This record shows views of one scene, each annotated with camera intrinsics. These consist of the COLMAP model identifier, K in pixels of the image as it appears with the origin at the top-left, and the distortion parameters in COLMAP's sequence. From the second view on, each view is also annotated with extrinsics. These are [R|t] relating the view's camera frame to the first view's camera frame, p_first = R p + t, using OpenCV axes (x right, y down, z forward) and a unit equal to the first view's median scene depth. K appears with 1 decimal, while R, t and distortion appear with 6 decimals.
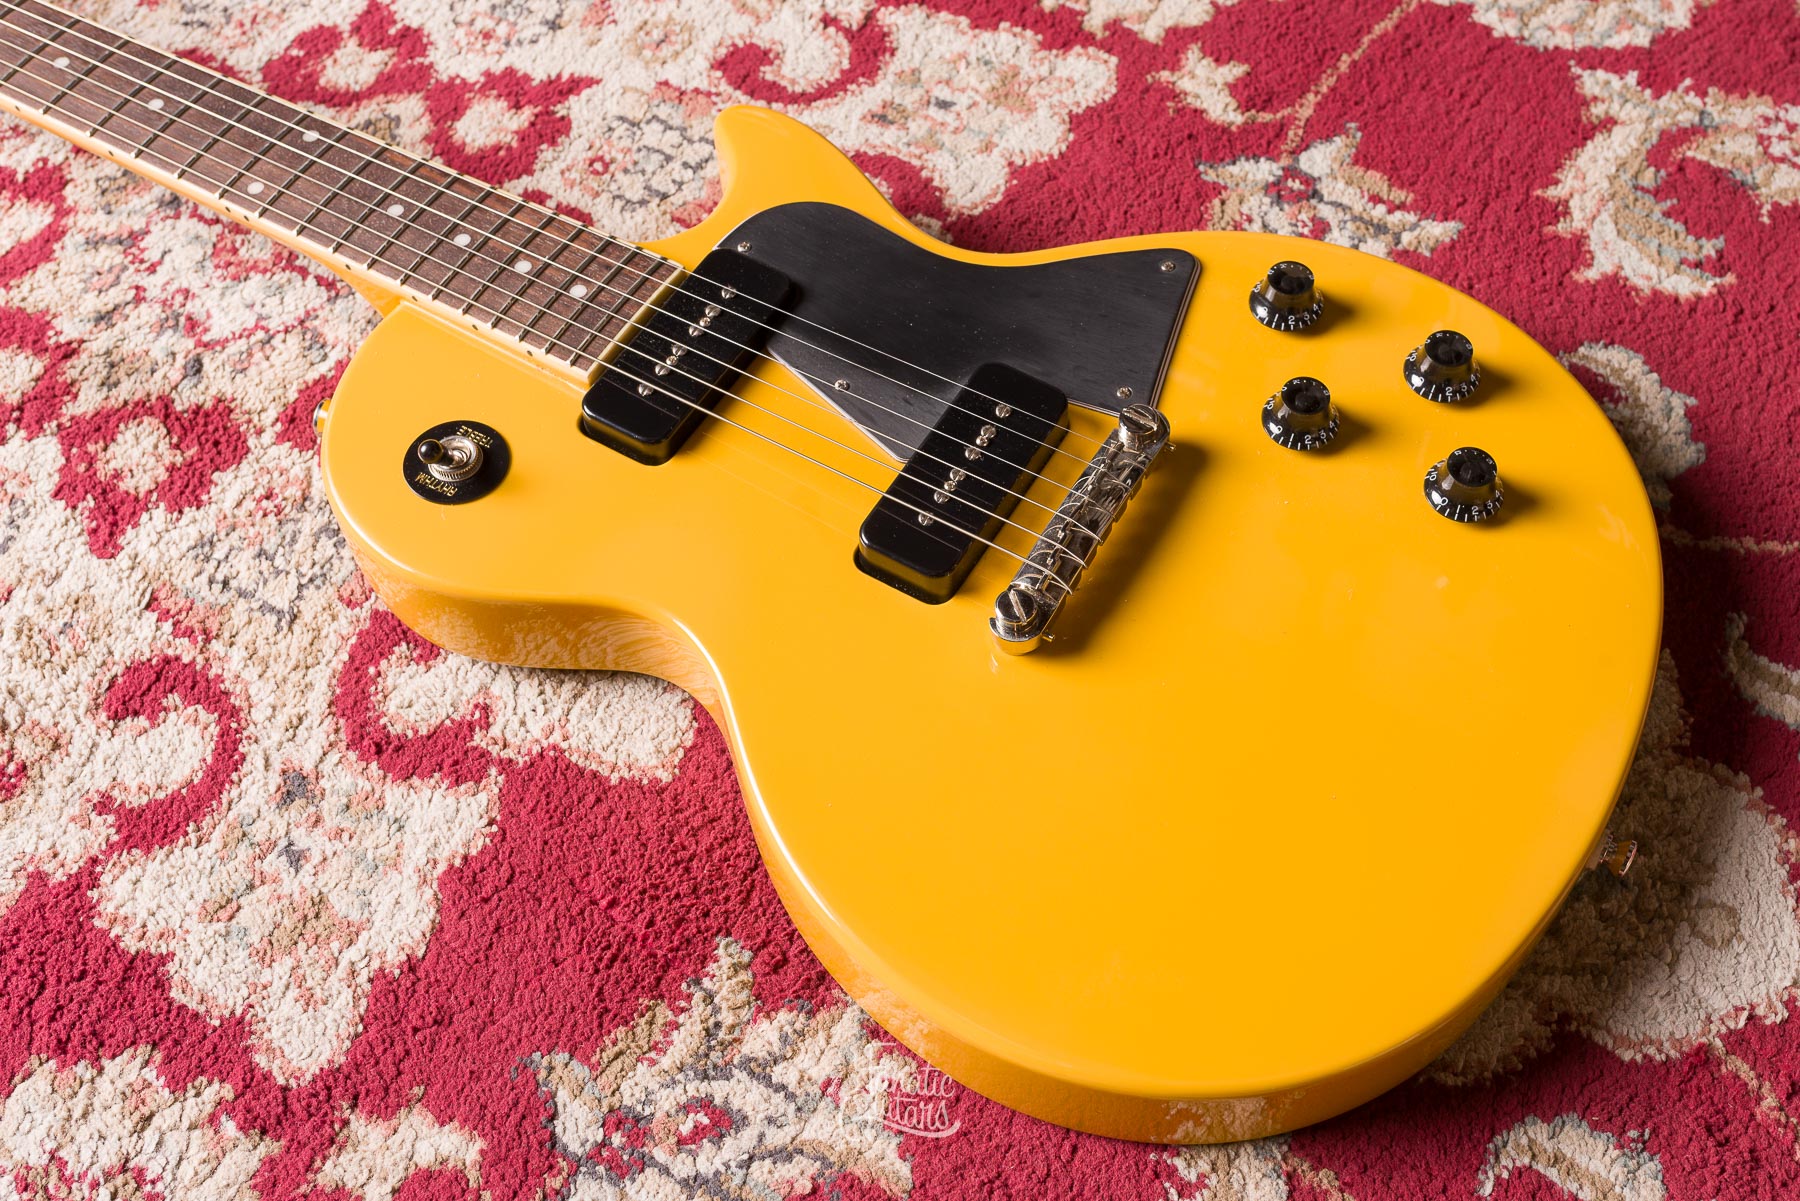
lens RADIAL K [[1967.3, 0, 1024.5], [0, 1967.3, 601.9], [0, 0, 1]] dist [0.000271, -0.001469]
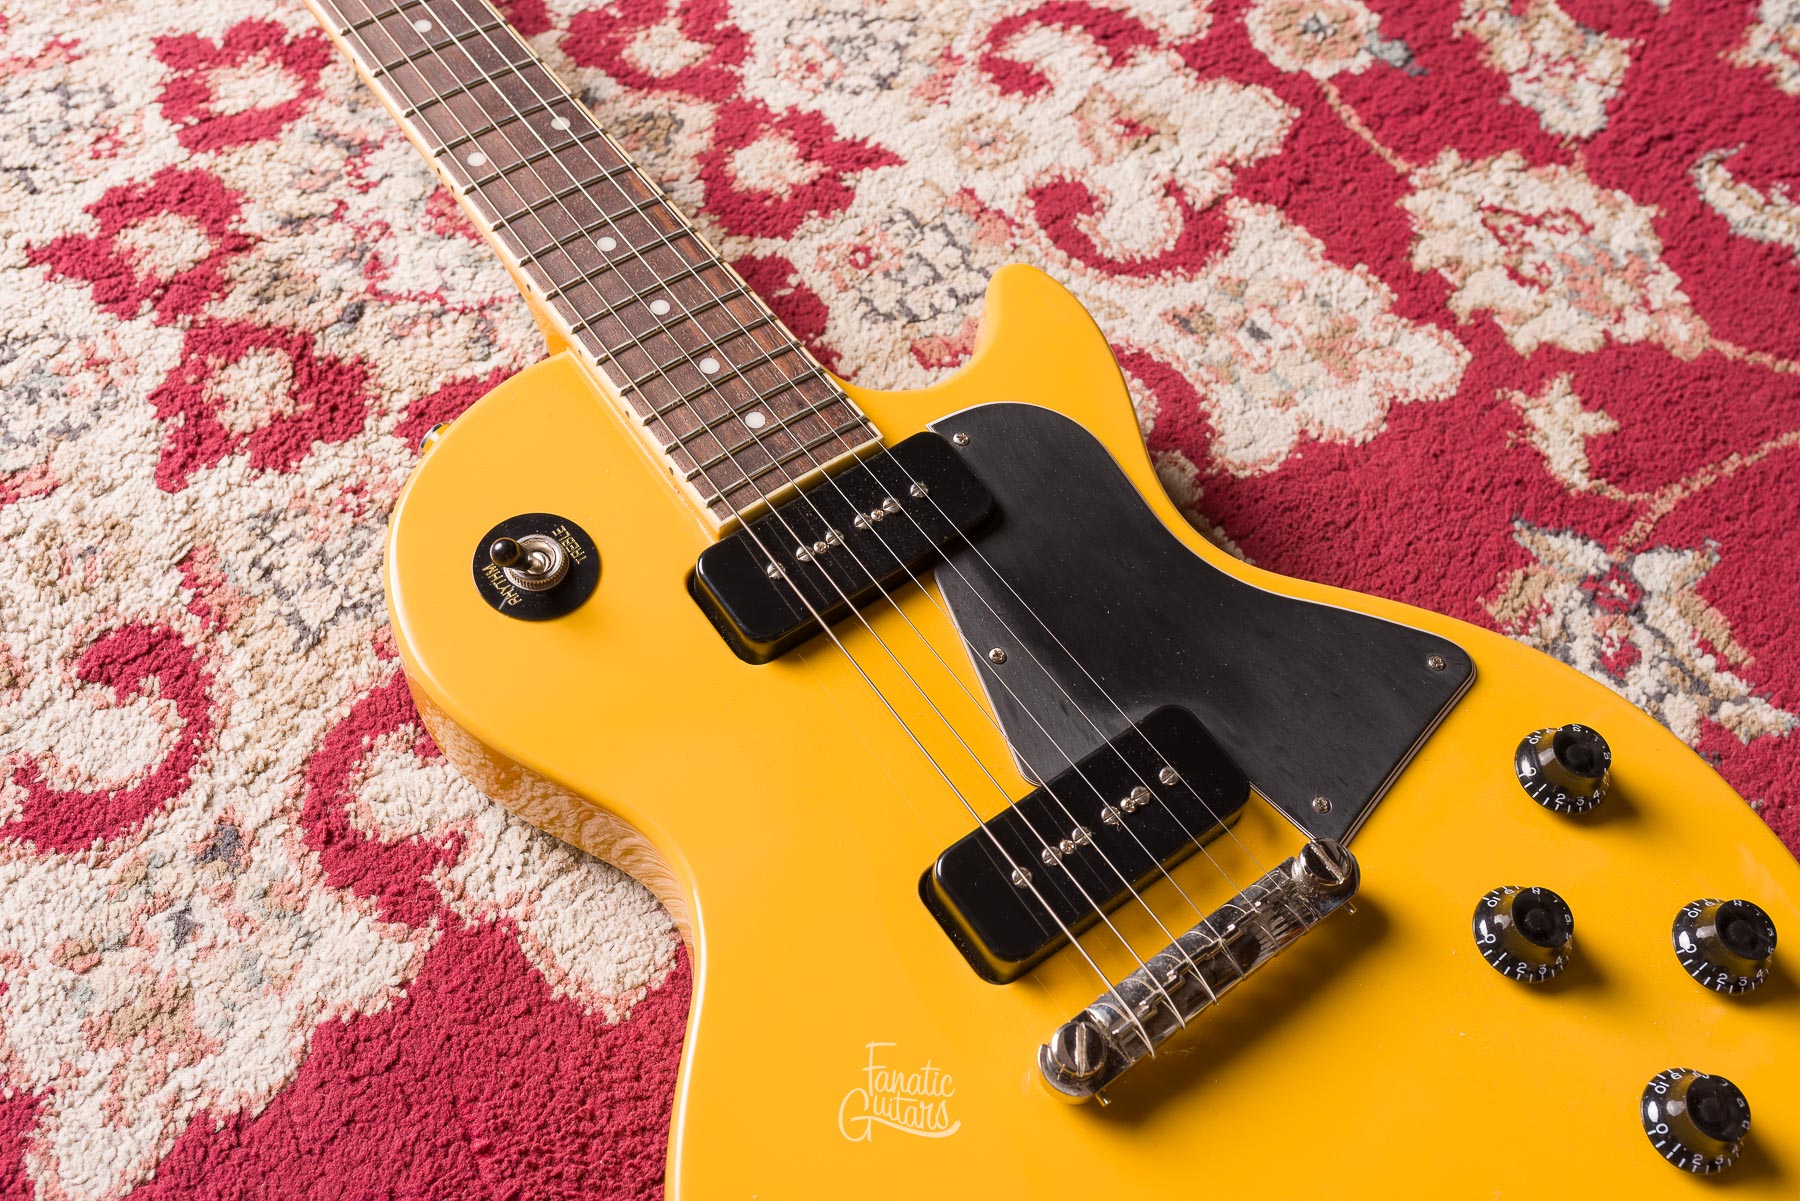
lens RADIAL K [[1749.2, 0, 905.0], [0, 1749.2, 605.3], [0, 0, 1]] dist [0.001227, -0.000921]
pose [[0.909204, 0.393265, -0.136714, -0.034224], [-0.390766, 0.919350, 0.045804, -0.136060], [0.143701, 0.011778, 0.989551, 0.258543]]
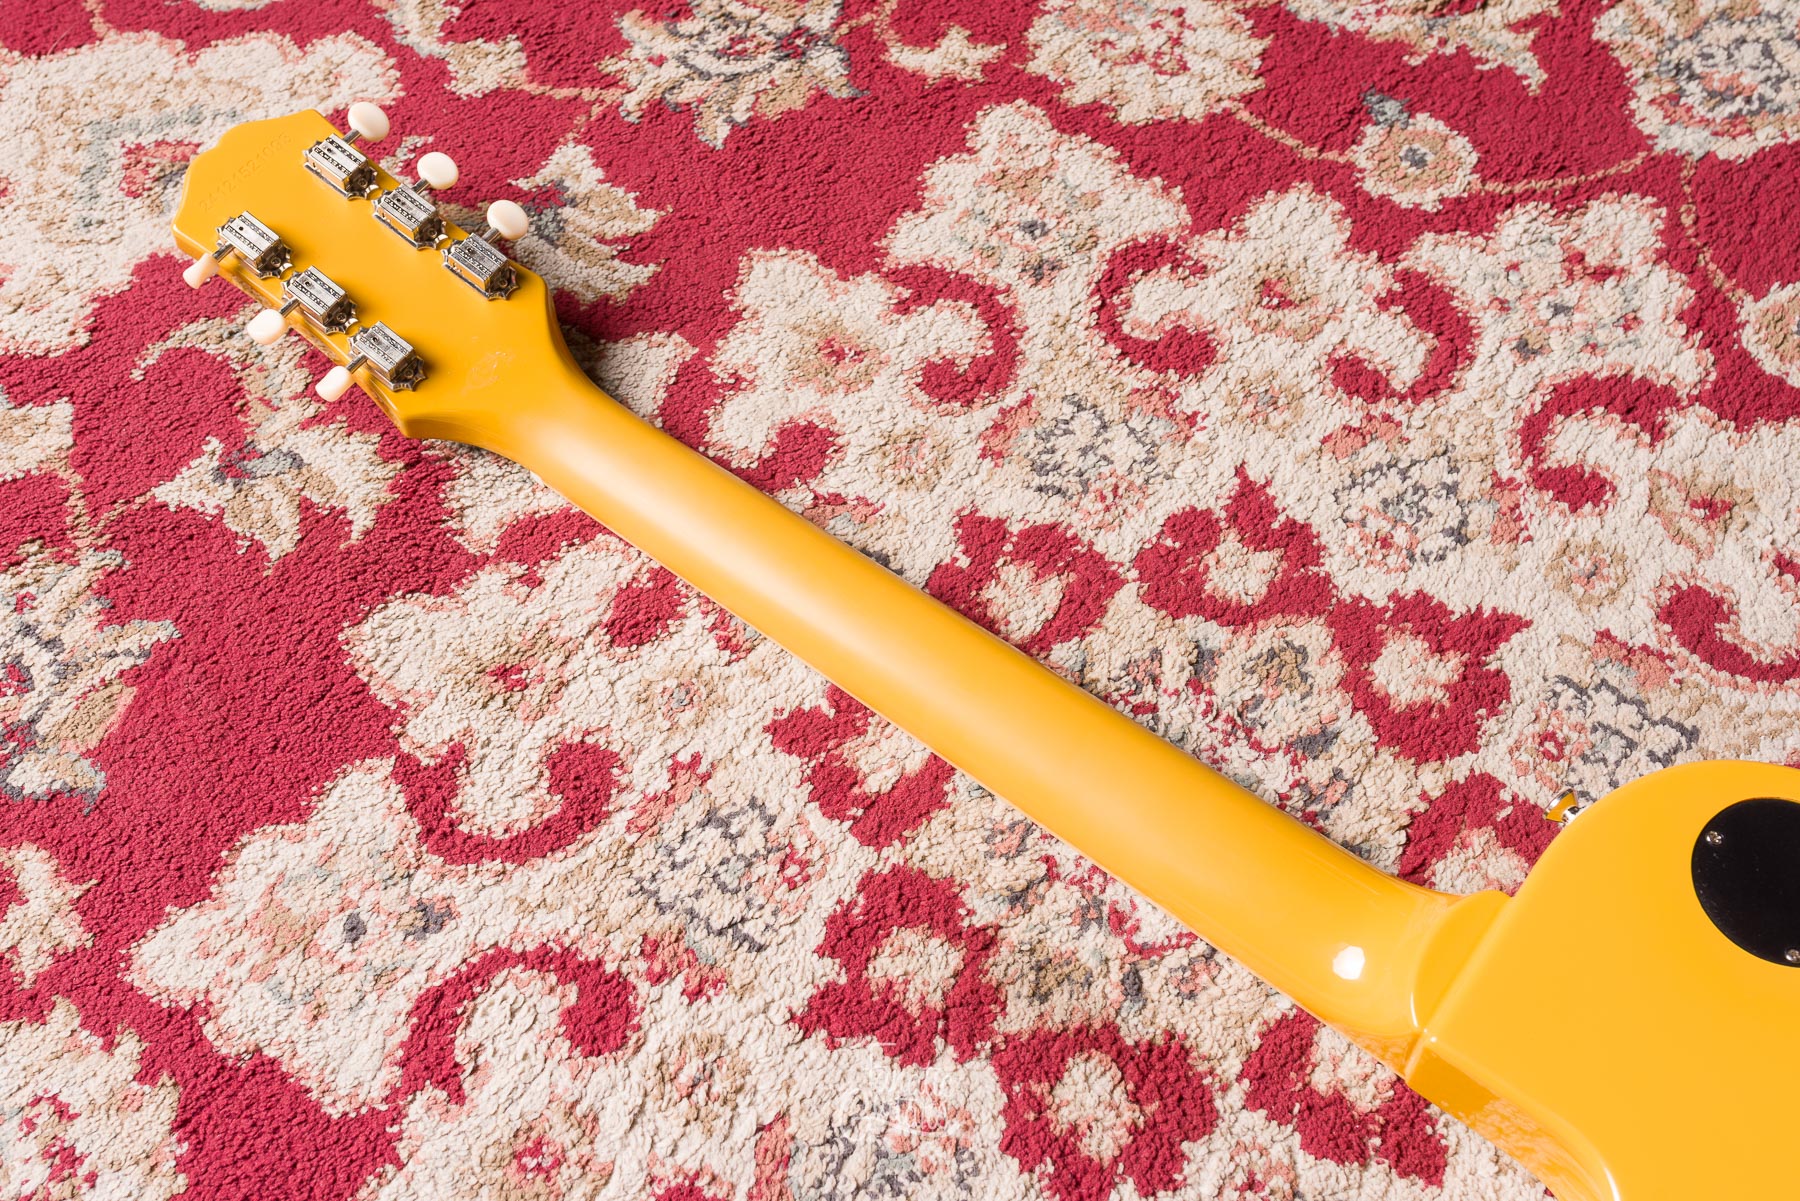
lens RADIAL K [[1898.7, 0, 852.2], [0, 1898.7, 562.7], [0, 0, 1]] dist [0.000868, -0.002165]
pose [[0.989292, 0.109683, -0.096287, -0.500558], [-0.107122, 0.993750, 0.031394, -0.328863], [0.099129, -0.020744, 0.994858, 0.153487]]
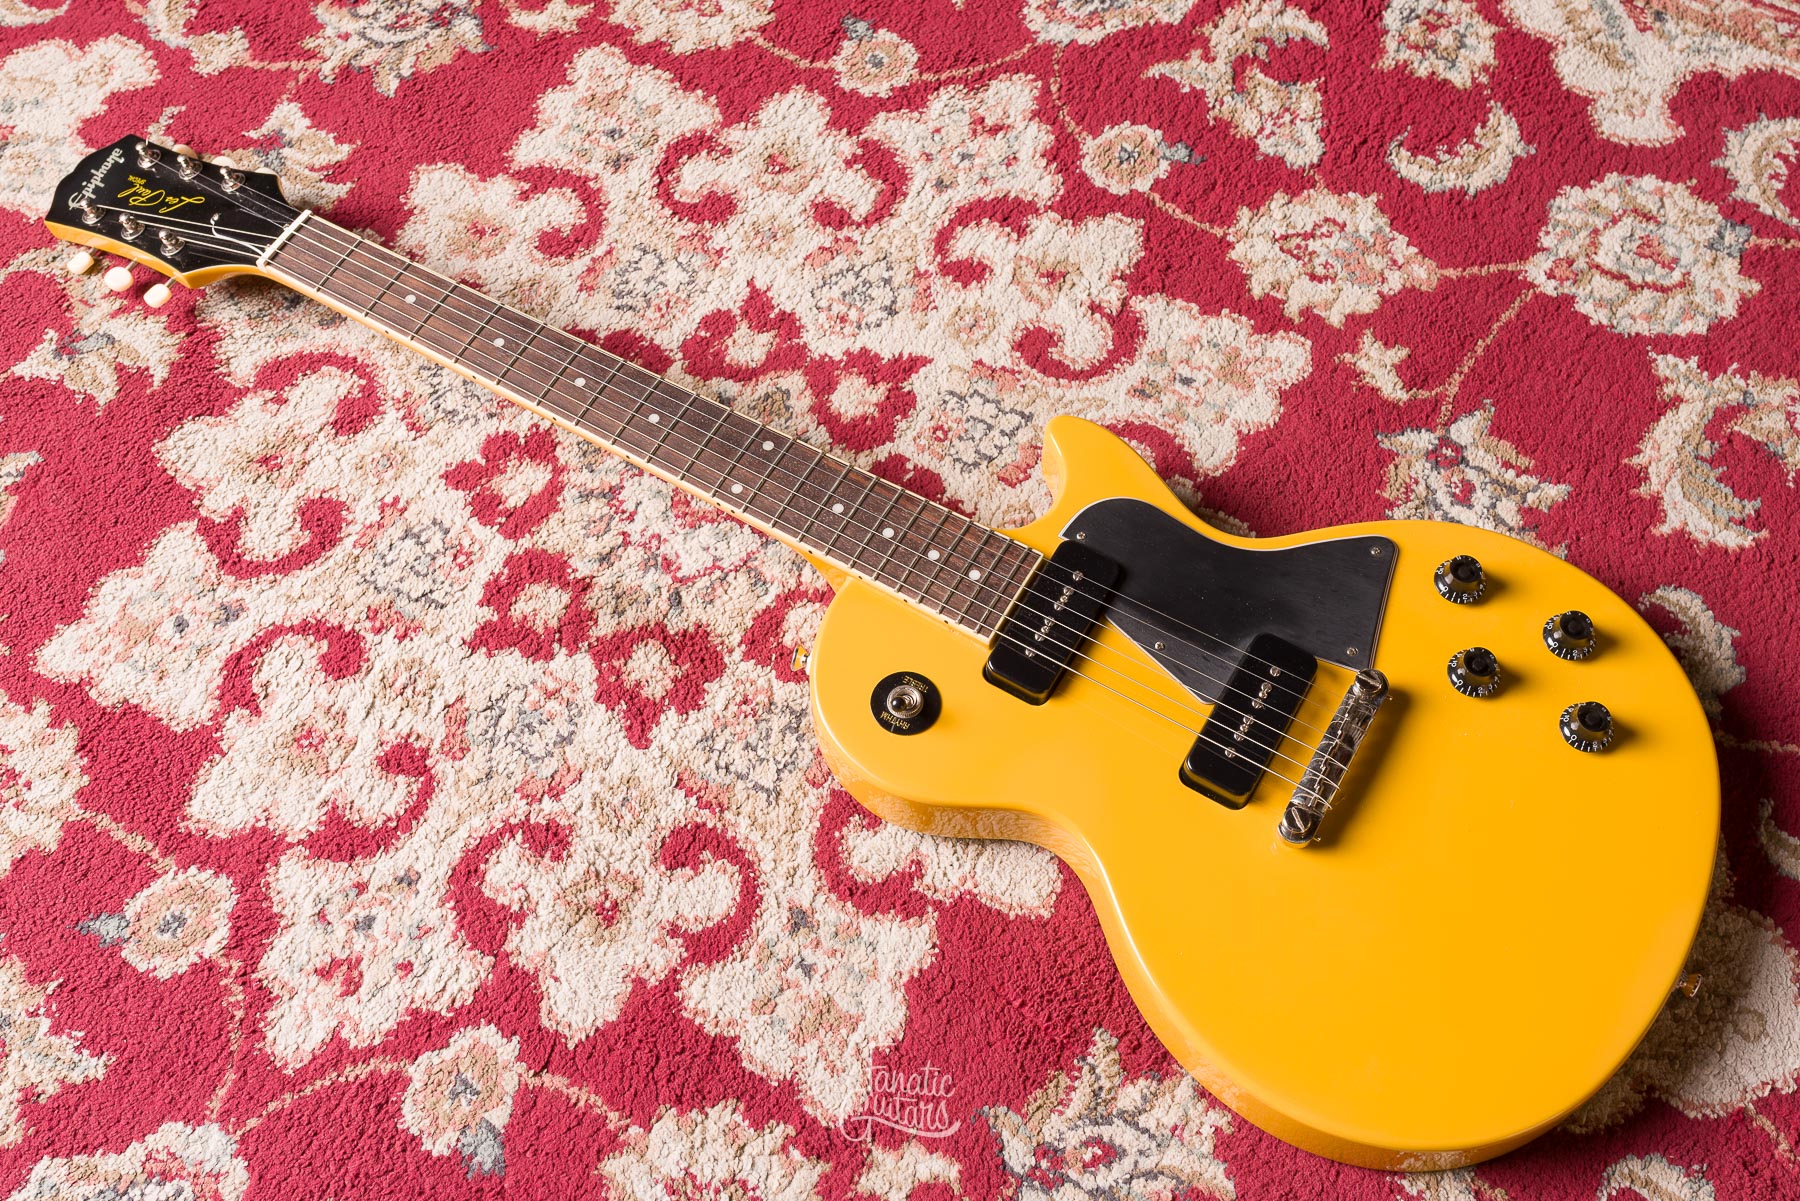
lens RADIAL K [[2018.3, 0, 950.0], [0, 2018.3, 562.7], [0, 0, 1]] dist [0.000064, -0.000316]
pose [[0.999931, 0.005809, -0.010215, -0.216575], [-0.005126, 0.997833, 0.065591, -0.249480], [0.010574, -0.065534, 0.997794, -0.461474]]
